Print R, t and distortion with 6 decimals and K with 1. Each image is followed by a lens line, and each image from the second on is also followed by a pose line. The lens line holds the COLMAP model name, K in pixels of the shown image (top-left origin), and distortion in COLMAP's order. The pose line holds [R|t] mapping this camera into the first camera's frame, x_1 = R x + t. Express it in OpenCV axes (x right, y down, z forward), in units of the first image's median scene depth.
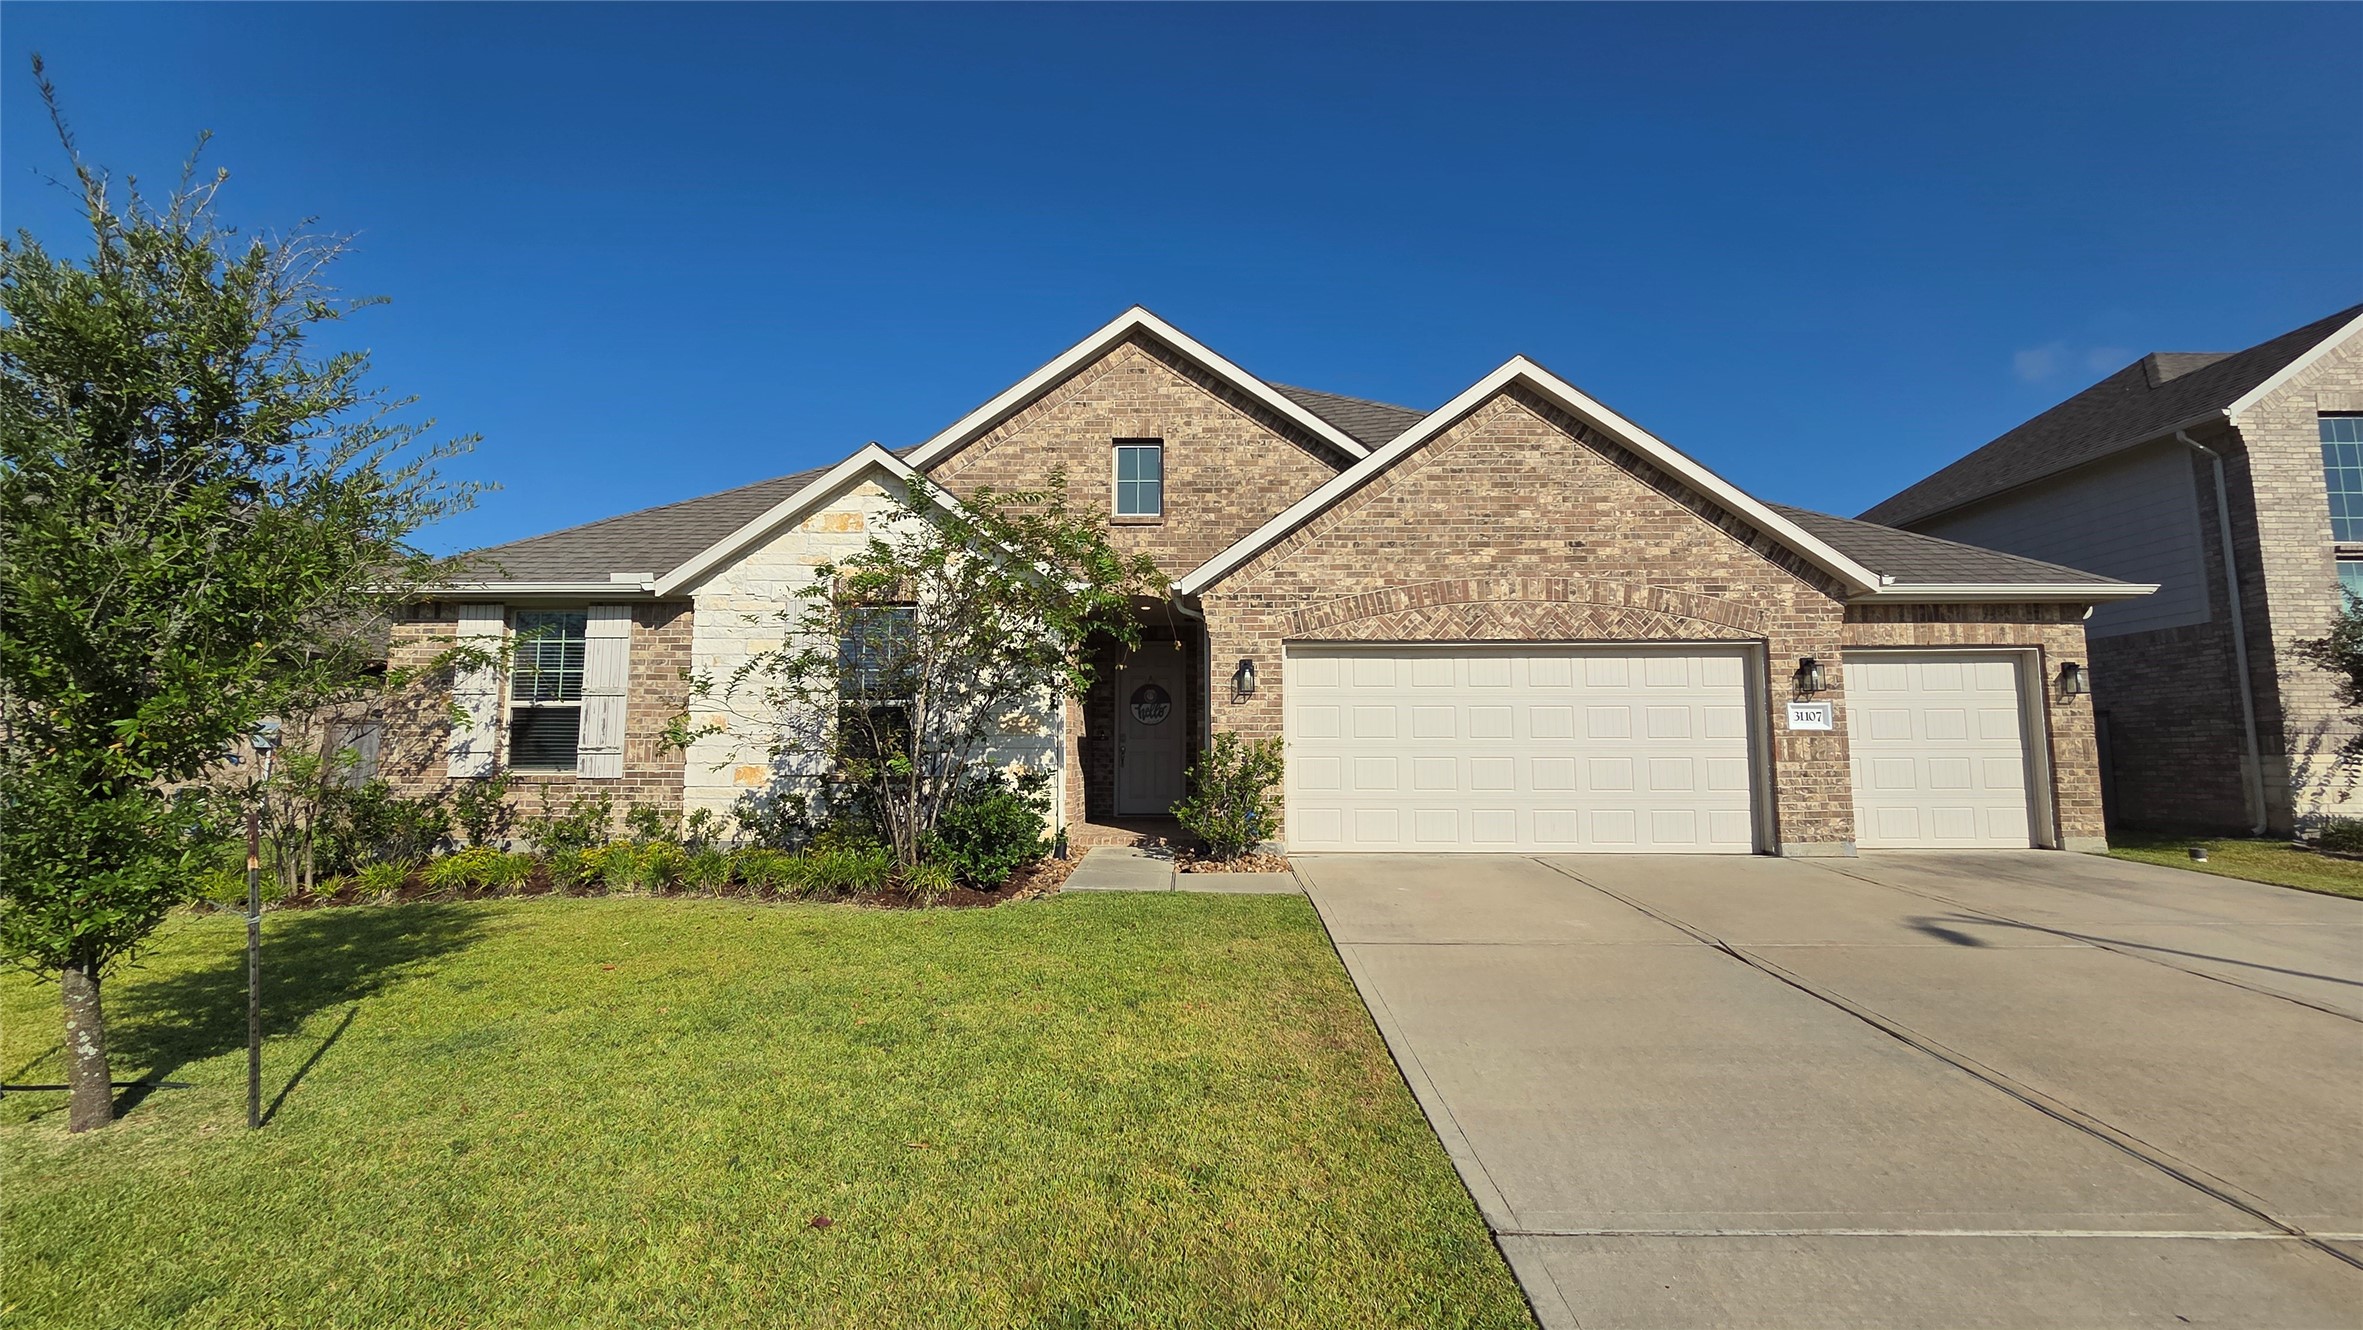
lens RADIAL K [[948.0, 0, 1242.4], [0, 948.0, 652.0], [0, 0, 1]] dist [0.002725, -0.000531]
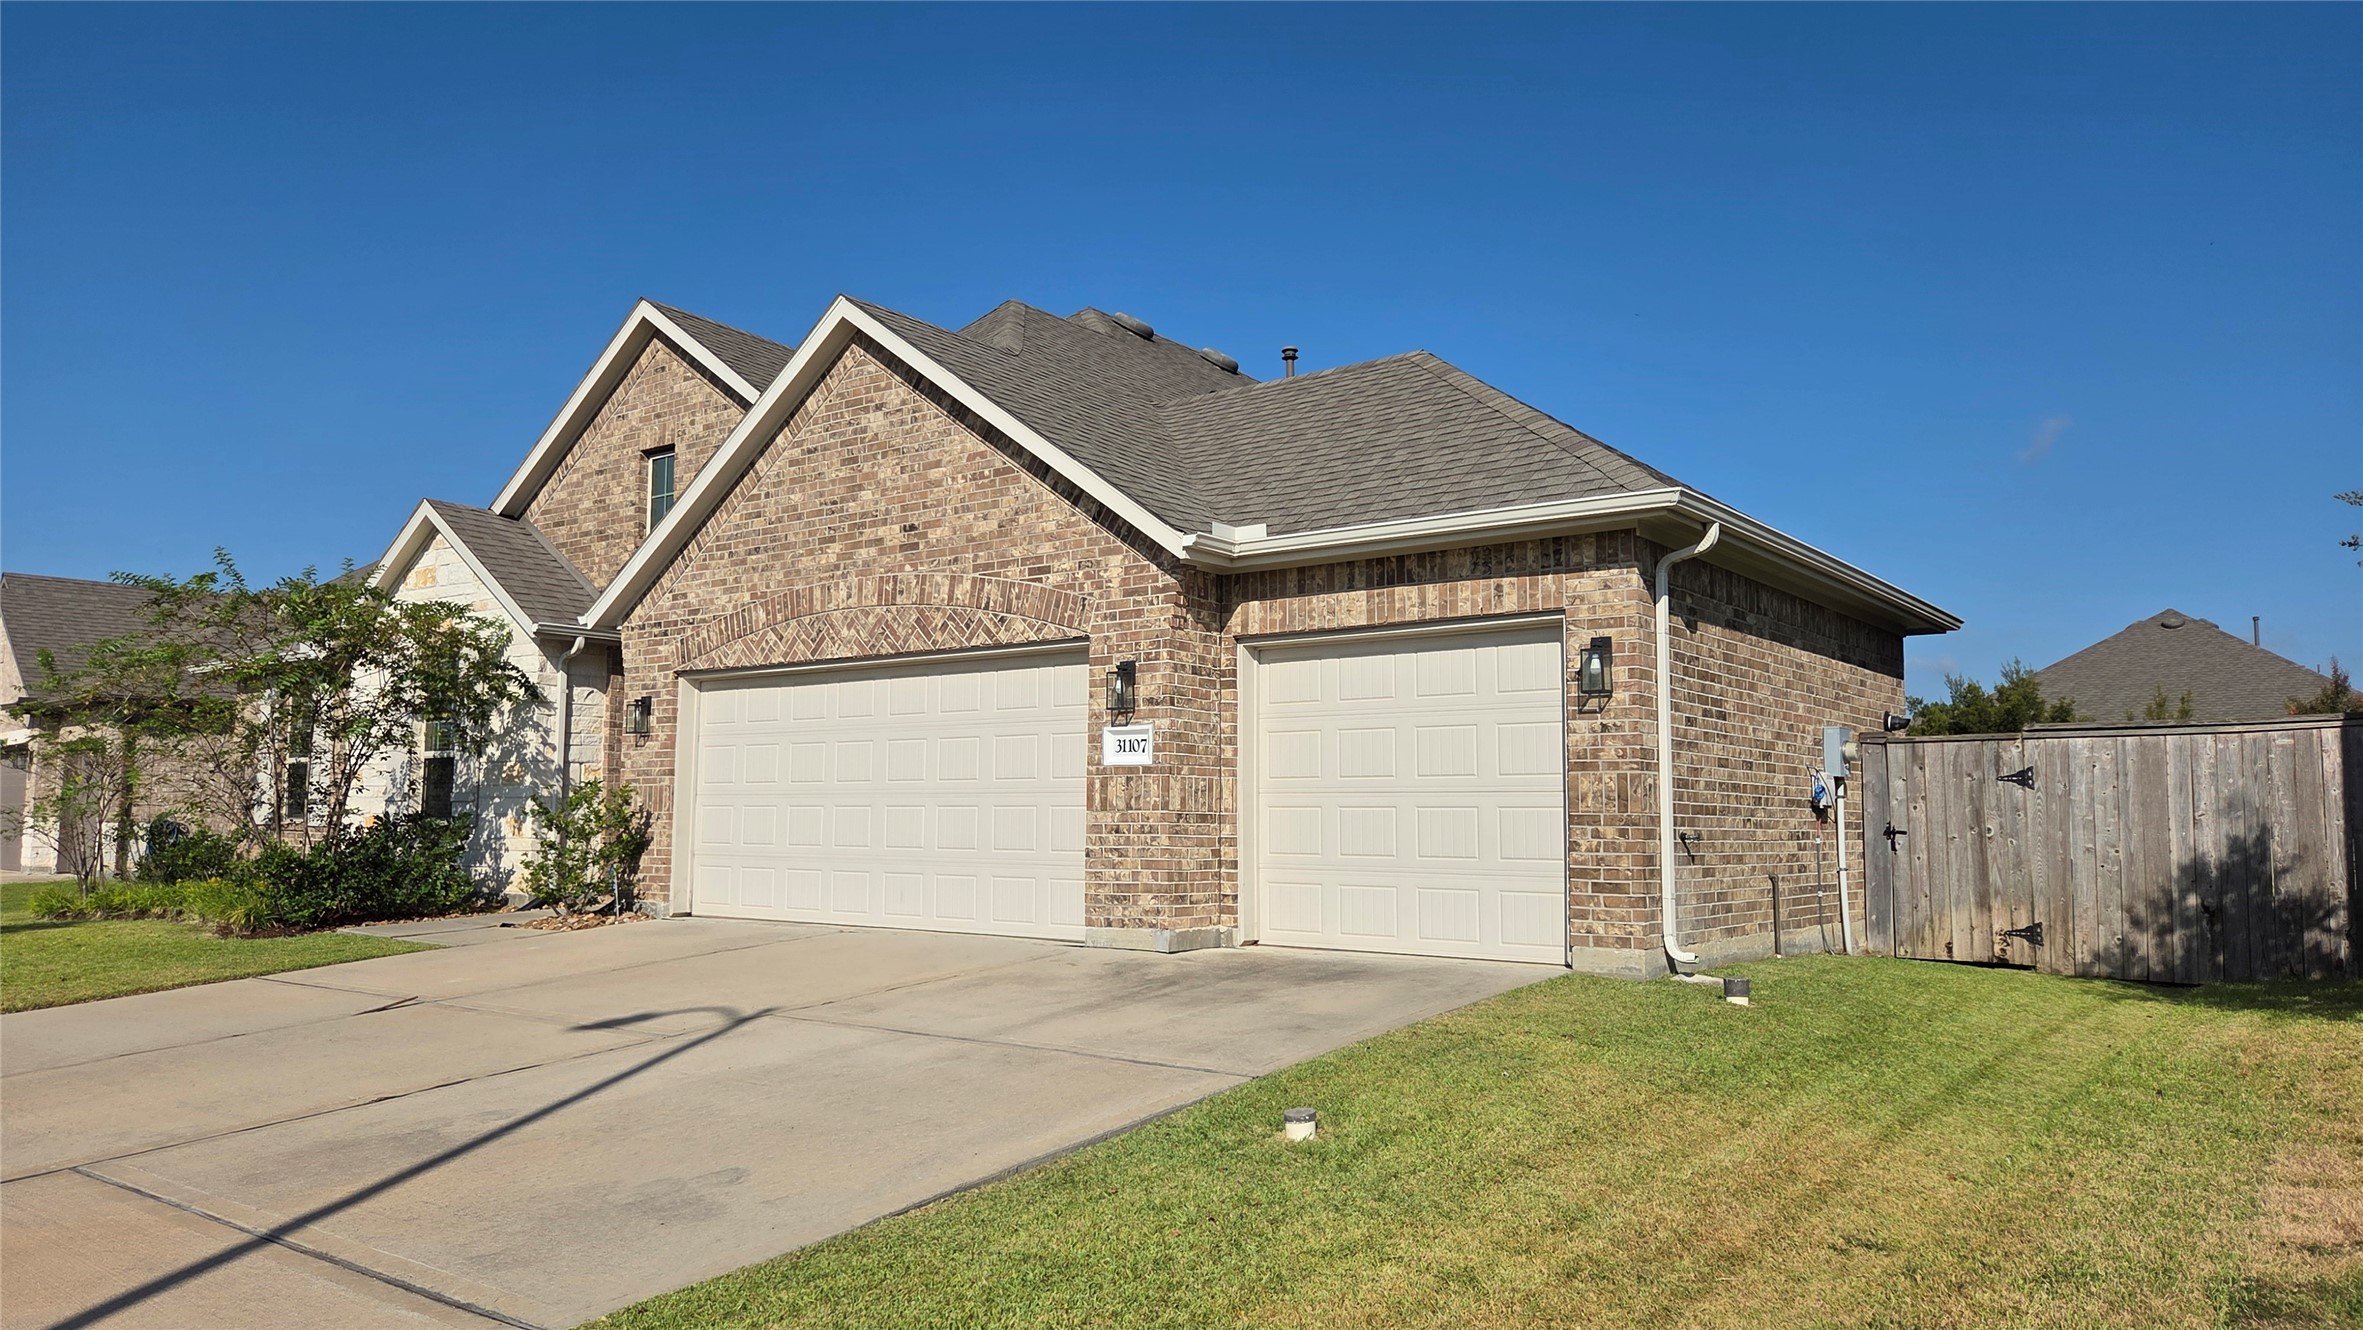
lens RADIAL K [[1541.8, 0, 1181.5], [0, 1541.8, 665.0], [0, 0, 1]] dist [0.066487, -0.000280]
pose [[0.808293, -0.053364, -0.586357, 1.253569], [0.064225, 0.997933, -0.002288, 0.013822], [0.585267, -0.035809, 0.810050, 0.112993]]
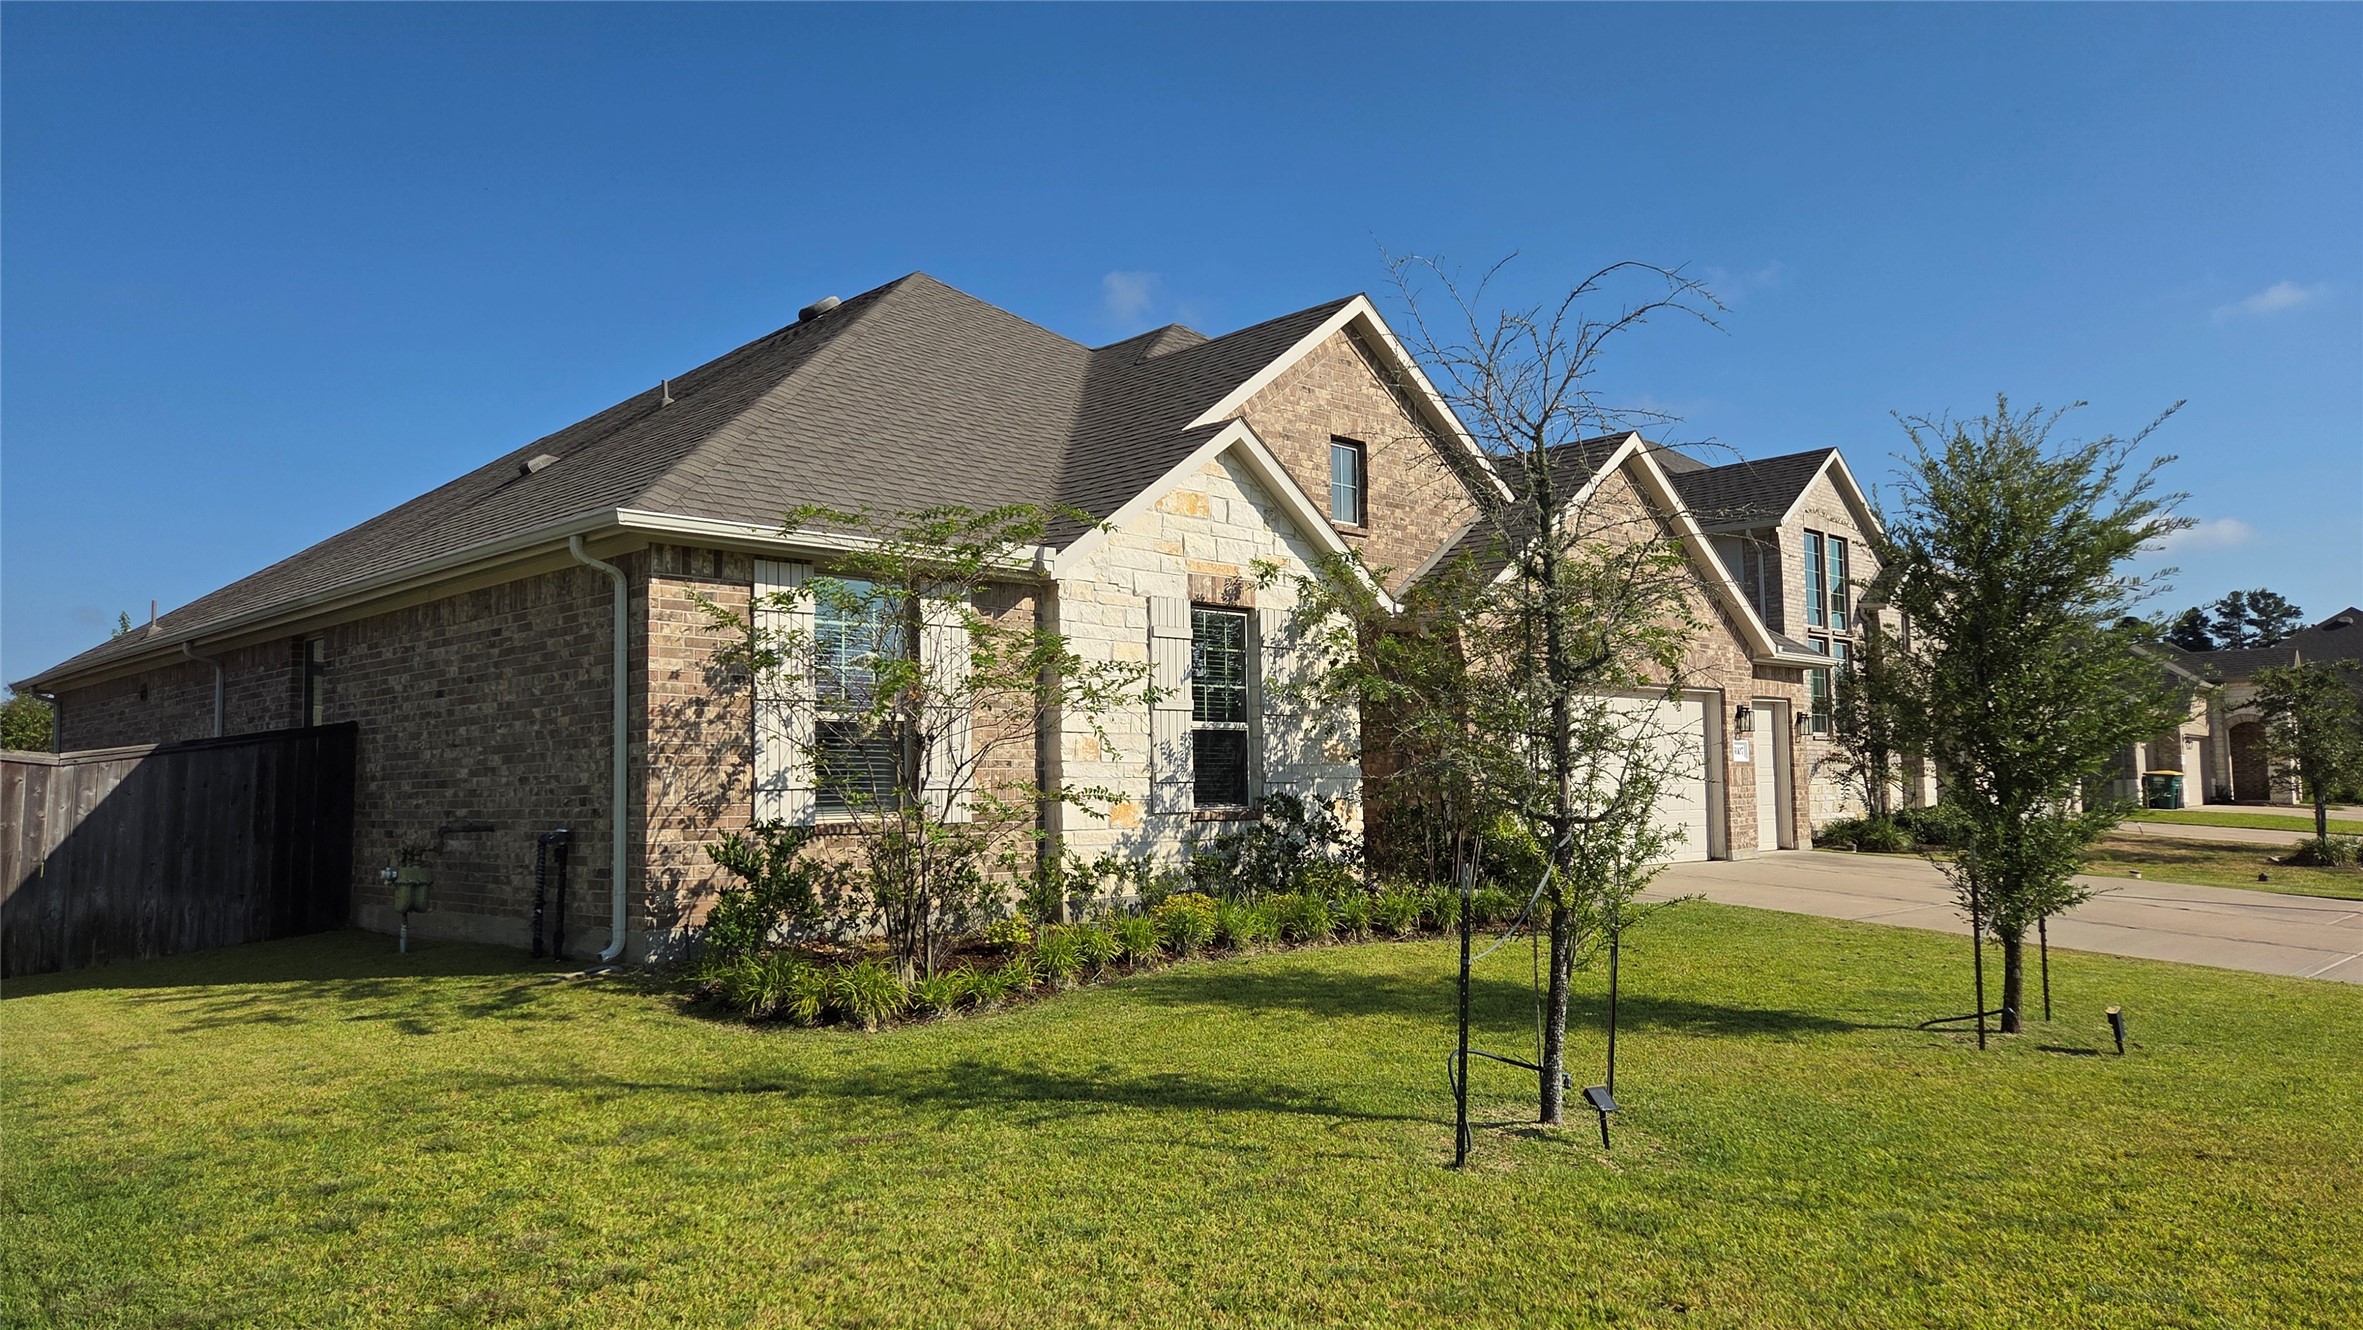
lens RADIAL K [[1541.8, 0, 1181.5], [0, 1541.8, 665.0], [0, 0, 1]] dist [0.066487, -0.000280]
pose [[0.702976, 0.046566, 0.709688, -1.409646], [-0.063915, 0.997953, -0.002170, 0.005670], [-0.708336, -0.043834, 0.704513, 0.065326]]
